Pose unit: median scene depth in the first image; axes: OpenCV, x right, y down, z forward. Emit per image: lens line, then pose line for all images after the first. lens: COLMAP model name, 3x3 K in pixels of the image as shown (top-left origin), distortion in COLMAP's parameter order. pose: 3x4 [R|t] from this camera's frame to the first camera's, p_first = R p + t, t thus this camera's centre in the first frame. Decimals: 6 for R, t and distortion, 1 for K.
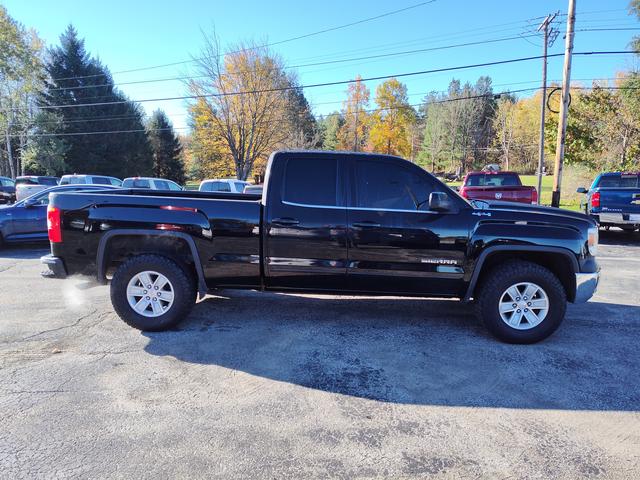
lens RADIAL K [[444.1, 0, 320.0], [0, 444.1, 240.0], [0, 0, 1]] dist [0.010664, -0.007581]
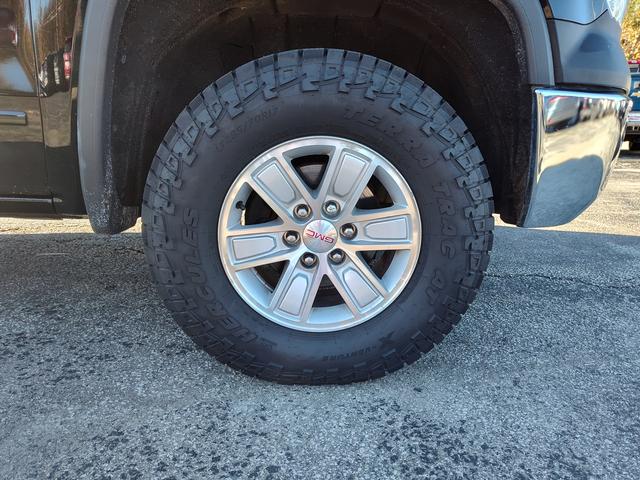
lens RADIAL K [[444.1, 0, 320.0], [0, 444.1, 240.0], [0, 0, 1]] dist [0.010664, -0.007581]
pose [[0.998874, -0.013585, 0.045449, 0.443130], [0.007604, 0.991580, 0.129272, 0.116412], [-0.046822, -0.128781, 0.990567, 0.754928]]
